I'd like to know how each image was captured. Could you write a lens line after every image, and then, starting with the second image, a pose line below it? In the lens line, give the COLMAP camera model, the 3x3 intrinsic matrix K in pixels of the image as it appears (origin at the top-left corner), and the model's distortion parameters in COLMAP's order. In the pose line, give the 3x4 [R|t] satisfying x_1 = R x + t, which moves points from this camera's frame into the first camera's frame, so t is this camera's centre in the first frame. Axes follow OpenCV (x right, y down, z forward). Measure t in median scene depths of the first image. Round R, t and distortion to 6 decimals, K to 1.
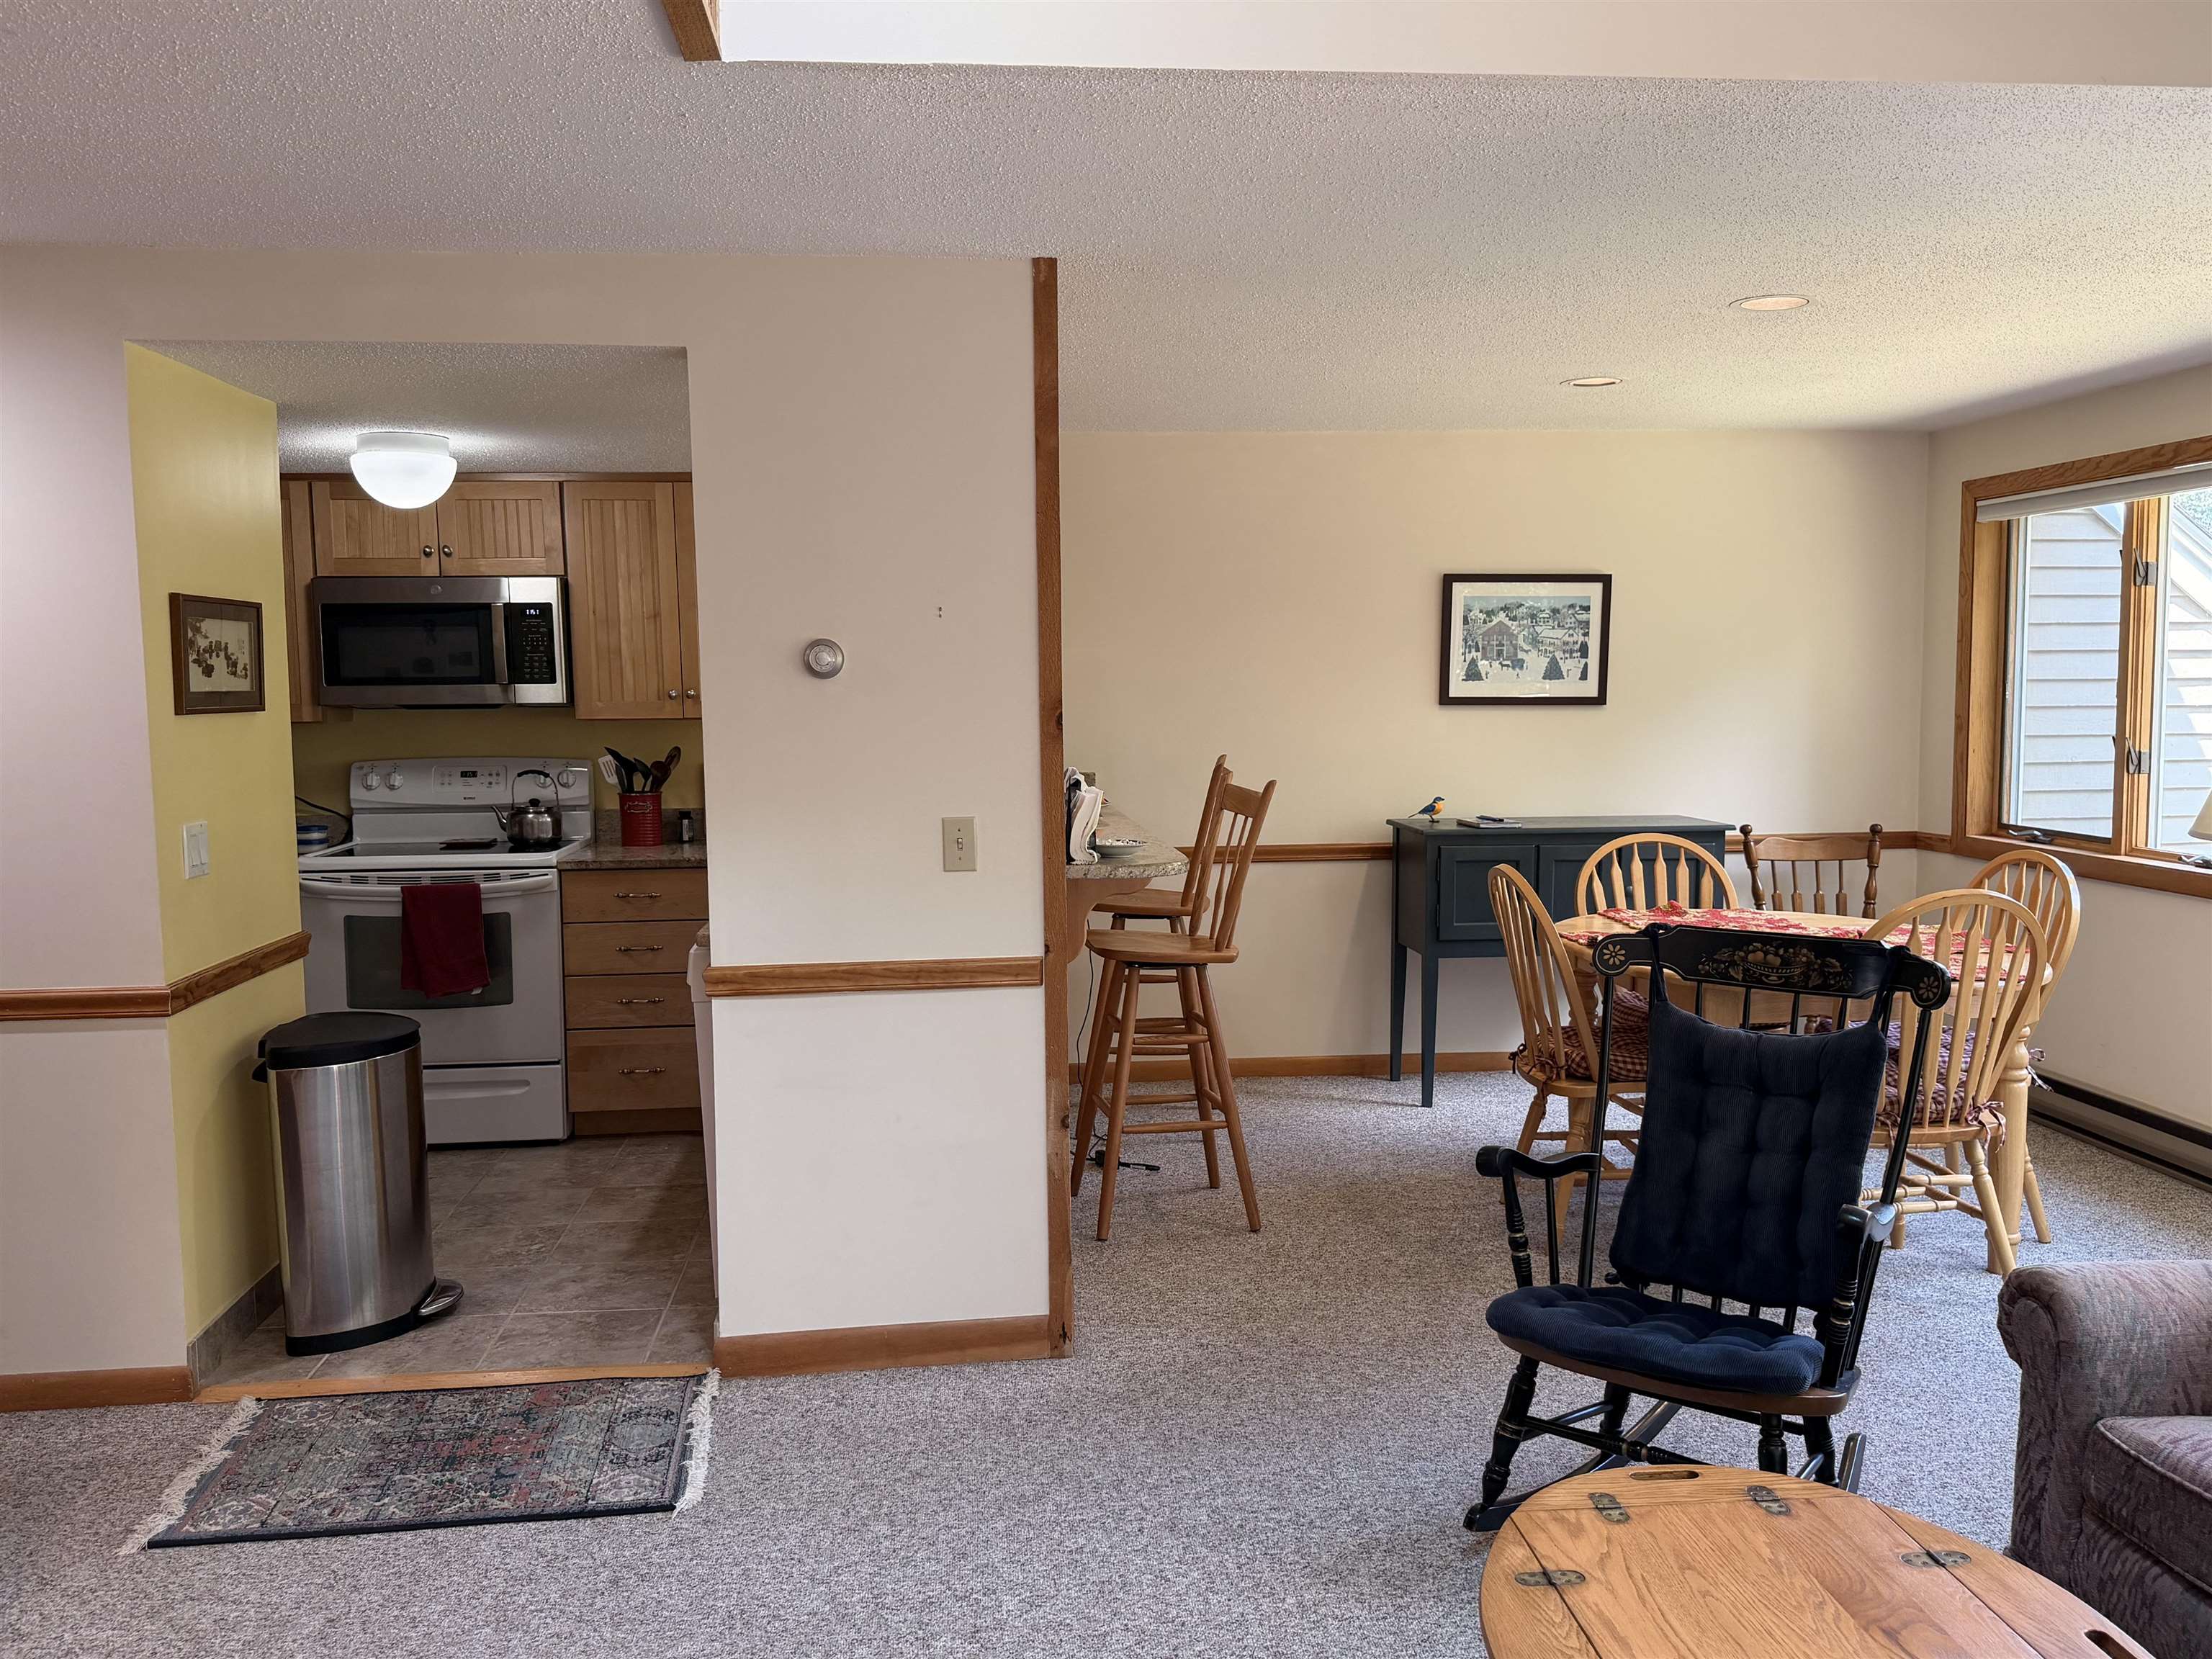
lens RADIAL K [[1809.6, 0, 1106.6], [0, 1809.6, 839.7], [0, 0, 1]] dist [0.089359, -0.006122]
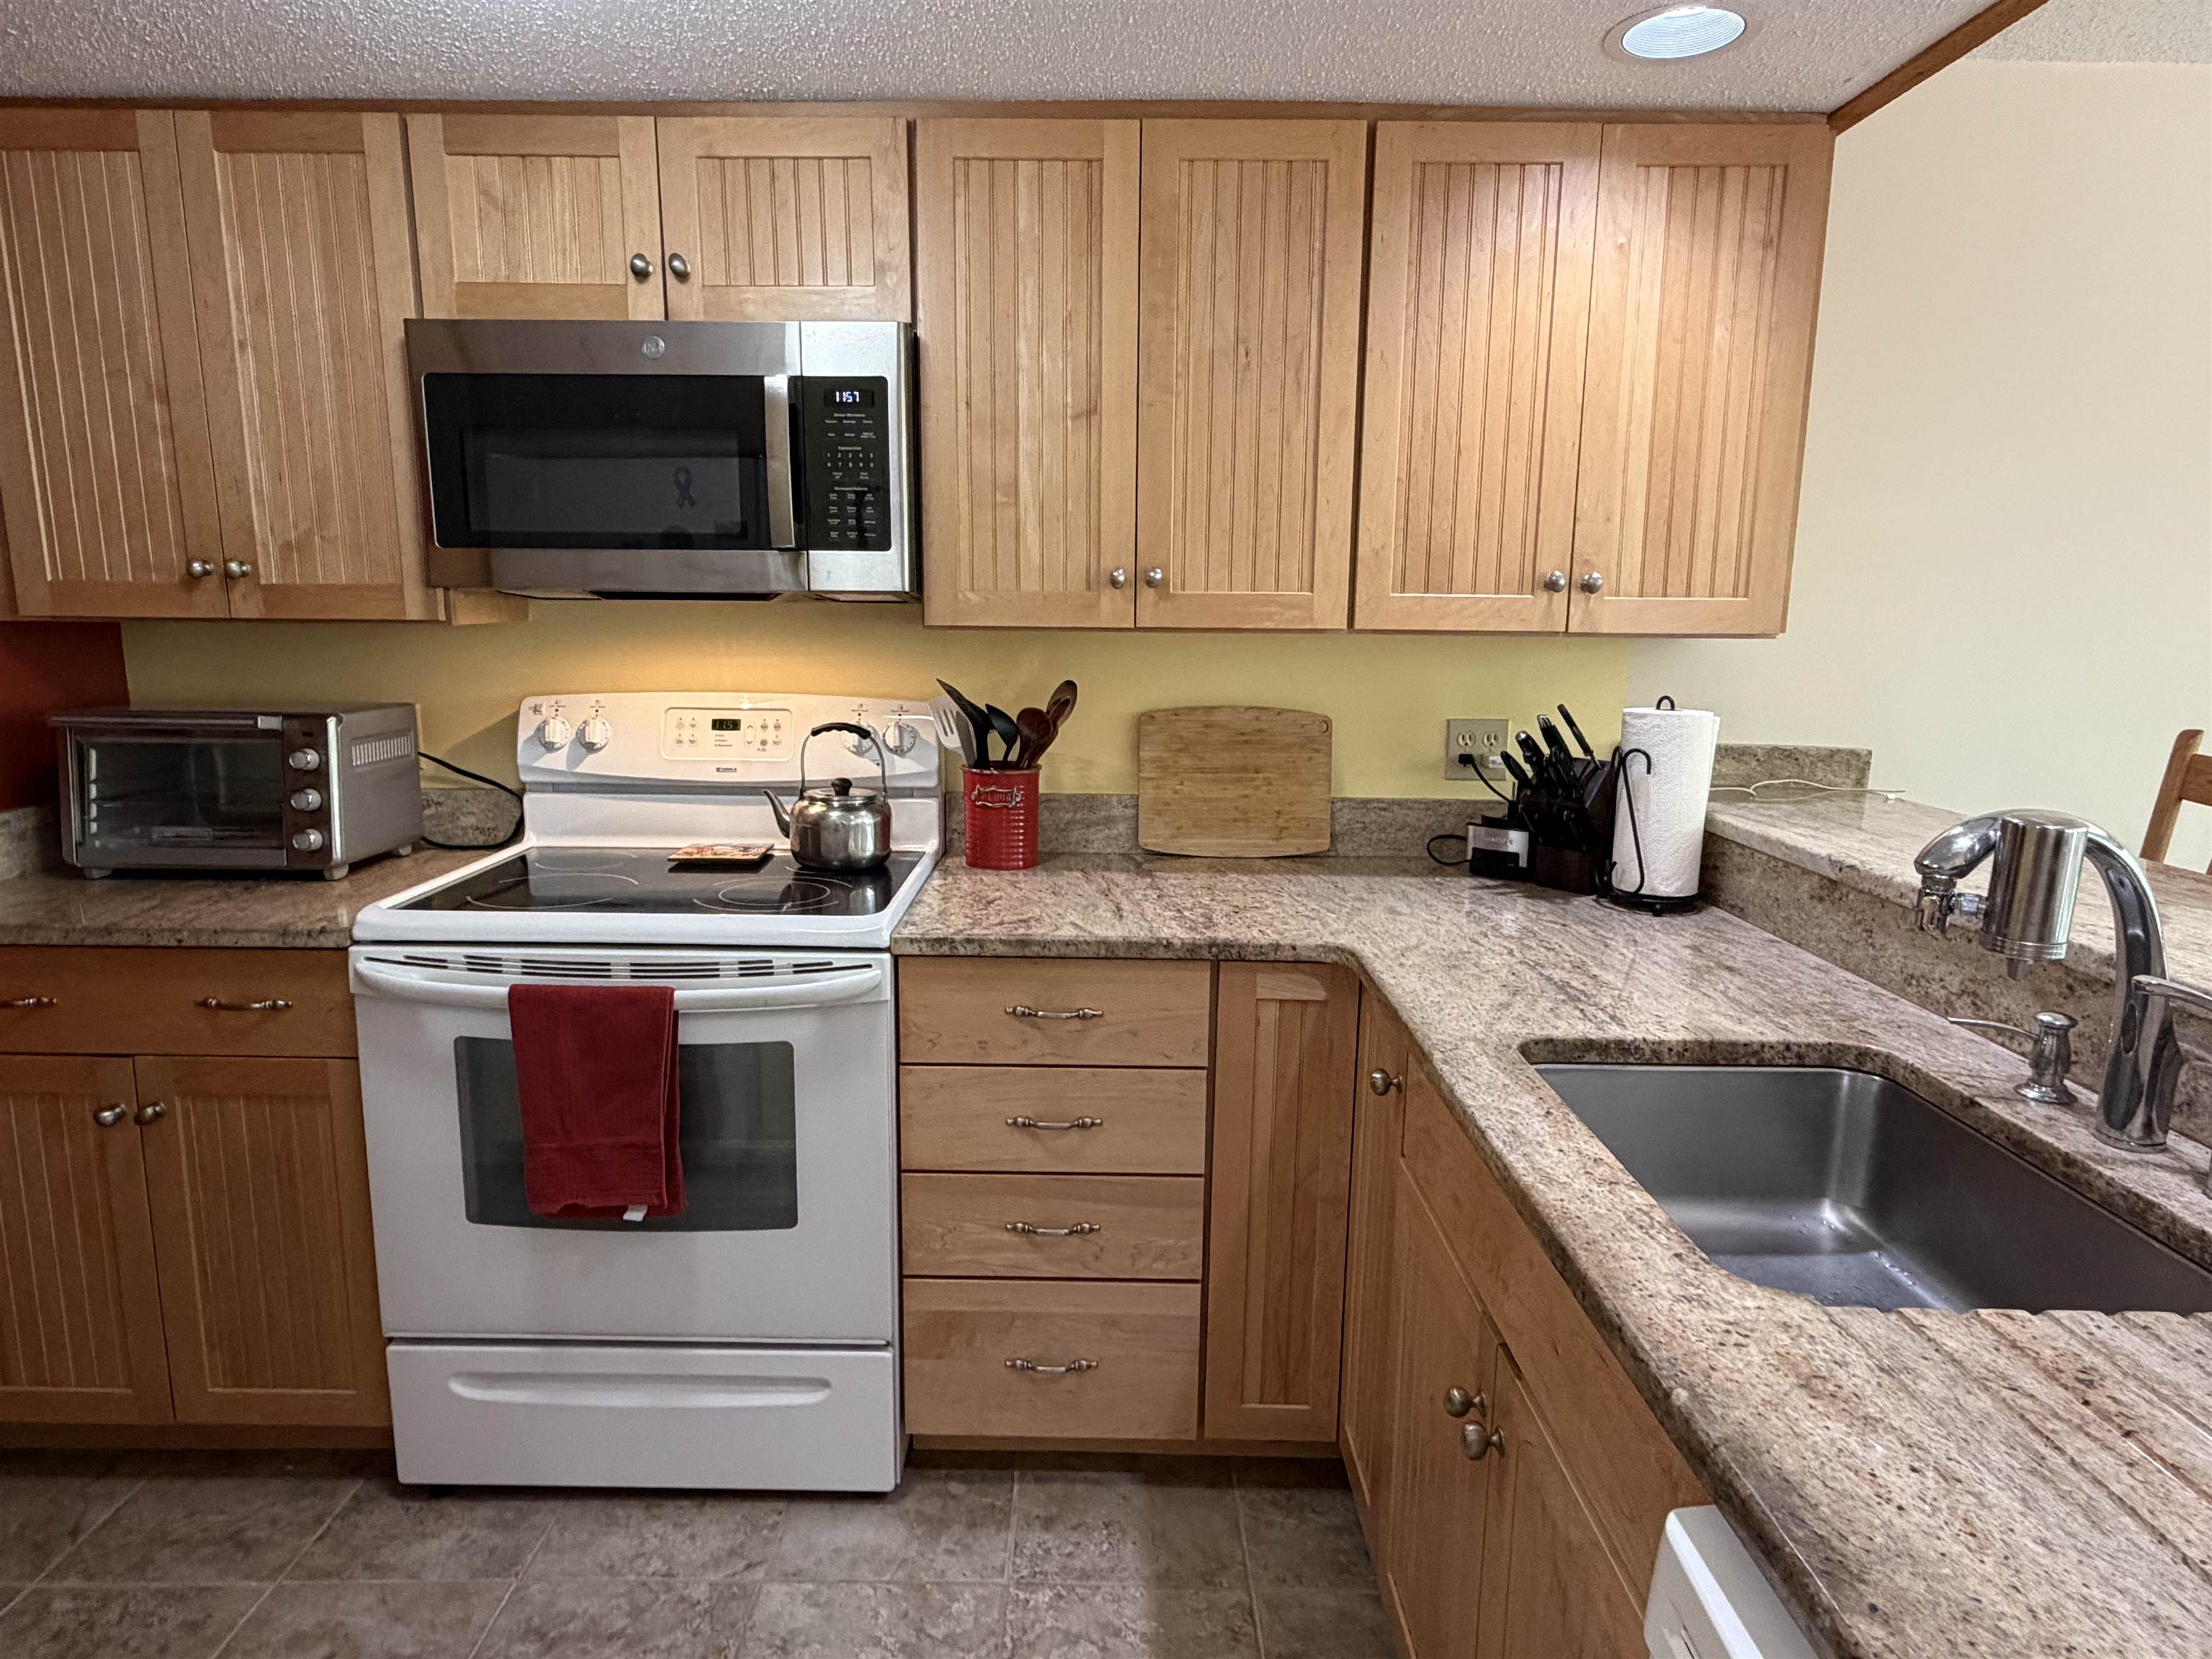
lens RADIAL K [[1317.6, 0, 1106.0], [0, 1317.6, 836.7], [0, 0, 1]] dist [-0.001853, 0.005084]
pose [[0.994950, 0.040365, -0.091903, -0.210960], [-0.032123, 0.995473, 0.089455, -0.043608], [0.095098, -0.086051, 0.991742, 0.656991]]
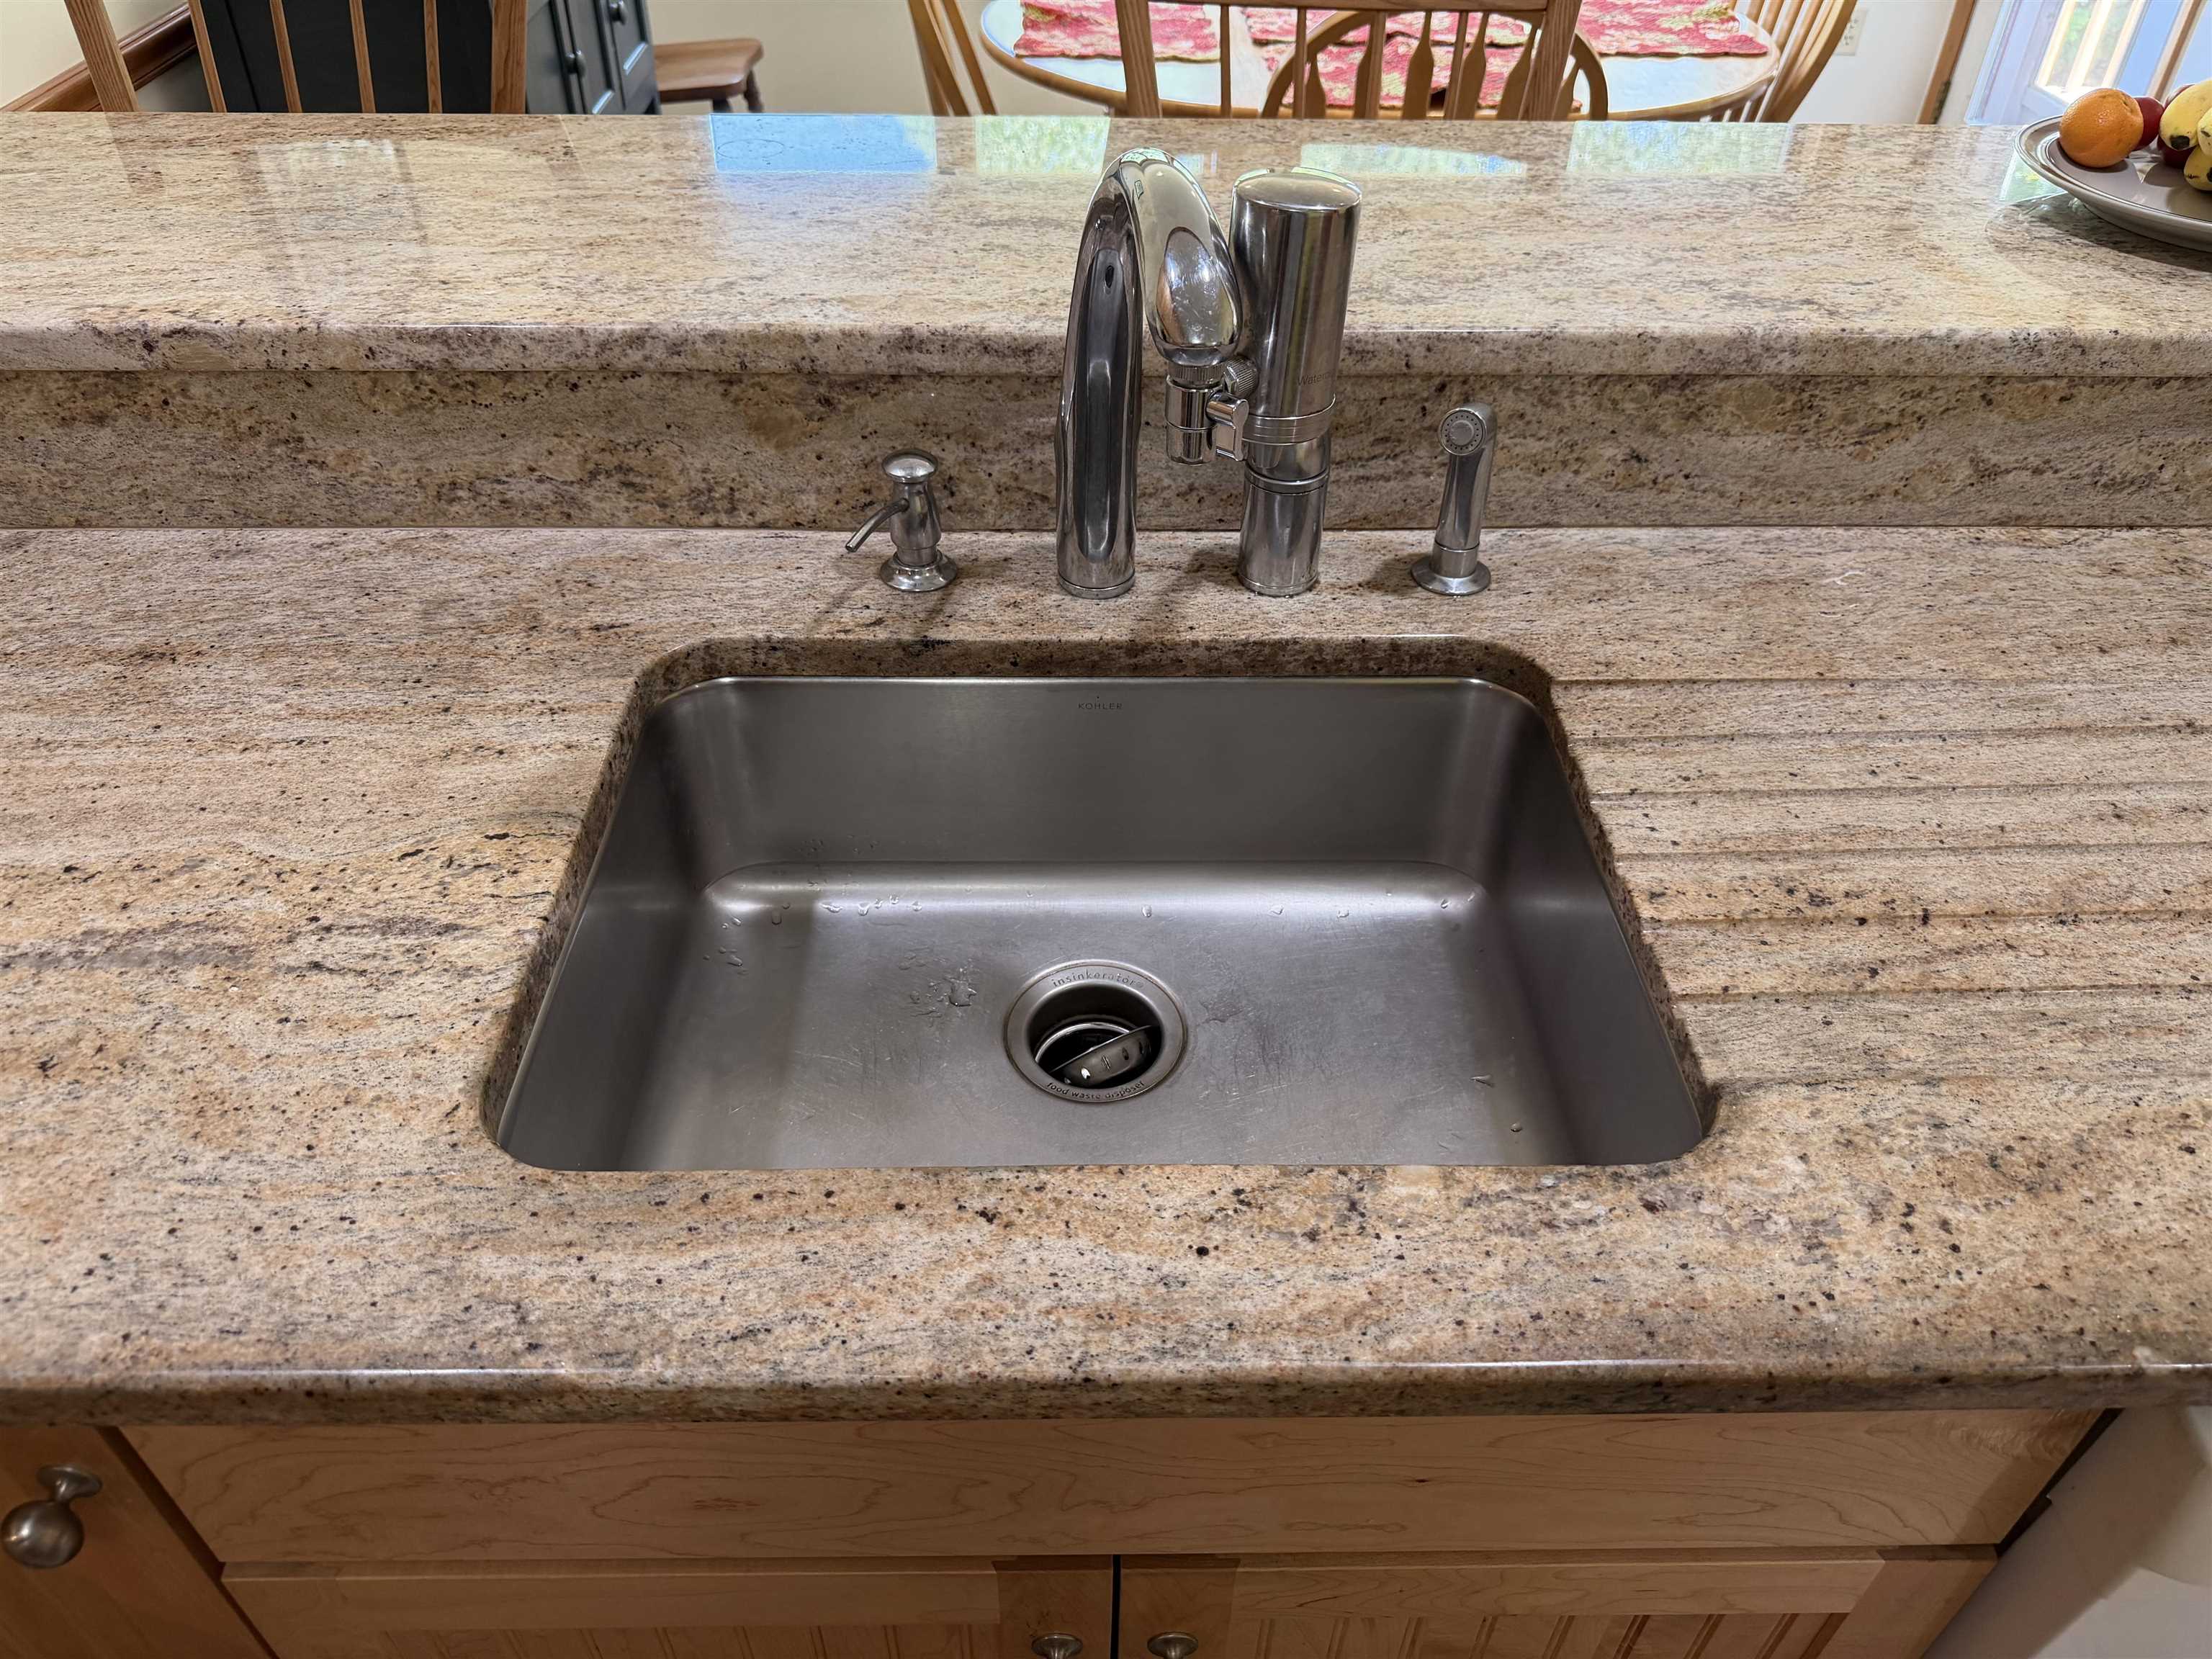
lens RADIAL K [[1601.7, 0, 1107.6], [0, 1601.7, 835.8], [0, 0, 1]] dist [-0.002701, -0.011191]
pose [[0.077212, -0.633774, 0.769655, -0.223572], [0.066671, 0.773514, 0.630263, -0.067710], [-0.994783, 0.002649, 0.101979, 0.809623]]
